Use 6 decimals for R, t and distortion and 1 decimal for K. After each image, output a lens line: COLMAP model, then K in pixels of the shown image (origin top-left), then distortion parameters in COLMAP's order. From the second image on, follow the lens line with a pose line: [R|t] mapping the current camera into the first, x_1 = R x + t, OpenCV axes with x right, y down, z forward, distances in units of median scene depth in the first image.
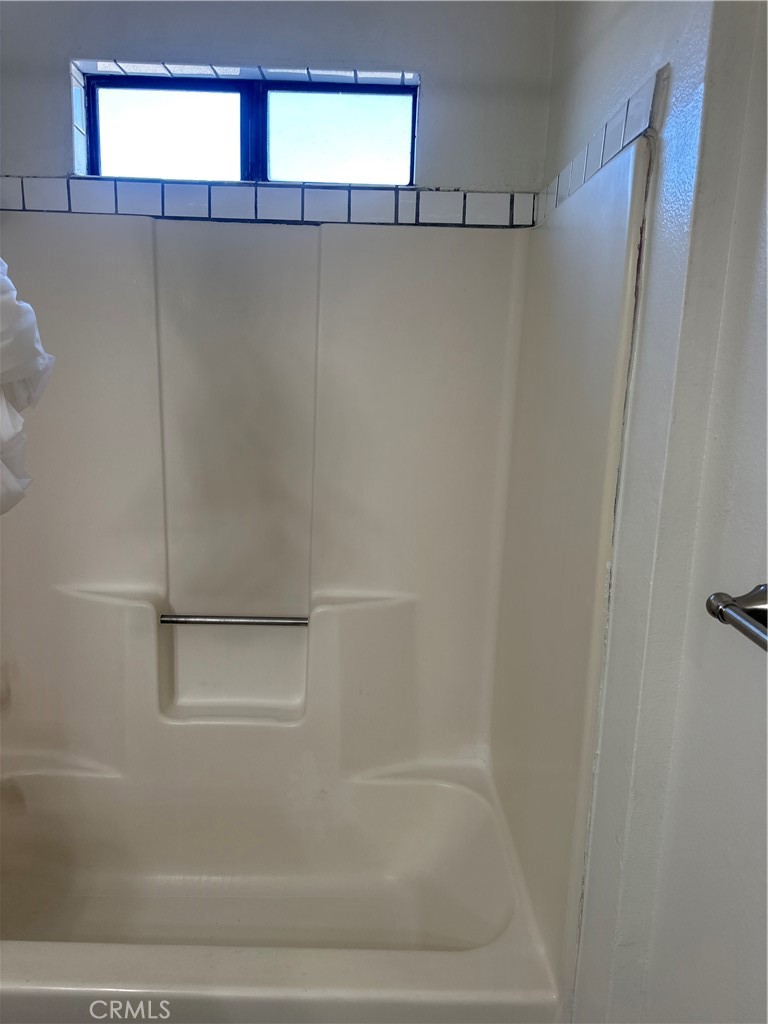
lens RADIAL K [[728.7, 0, 384.0], [0, 728.7, 512.0], [0, 0, 1]] dist [0.065643, -0.081156]
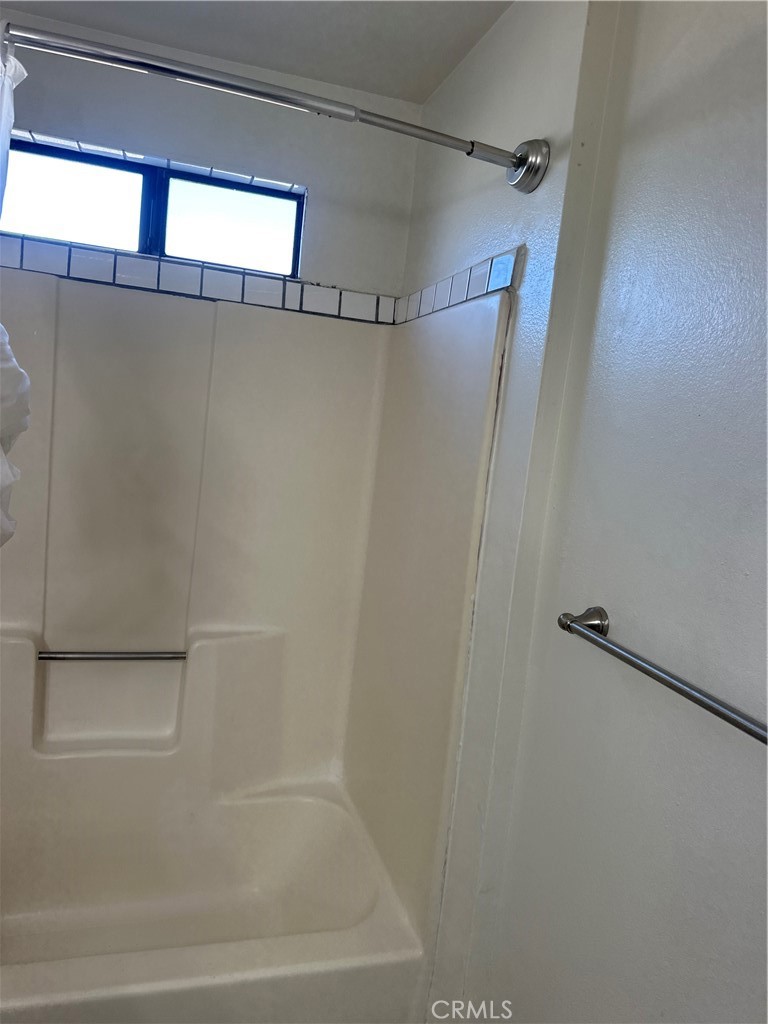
lens RADIAL K [[719.1, 0, 386.9], [0, 719.1, 516.4], [0, 0, 1]] dist [0.195715, -0.343128]
pose [[0.956892, 0.032470, 0.288623, -0.151635], [-0.016869, 0.998267, -0.056377, 0.001509], [-0.289954, 0.049078, 0.955781, -0.147120]]
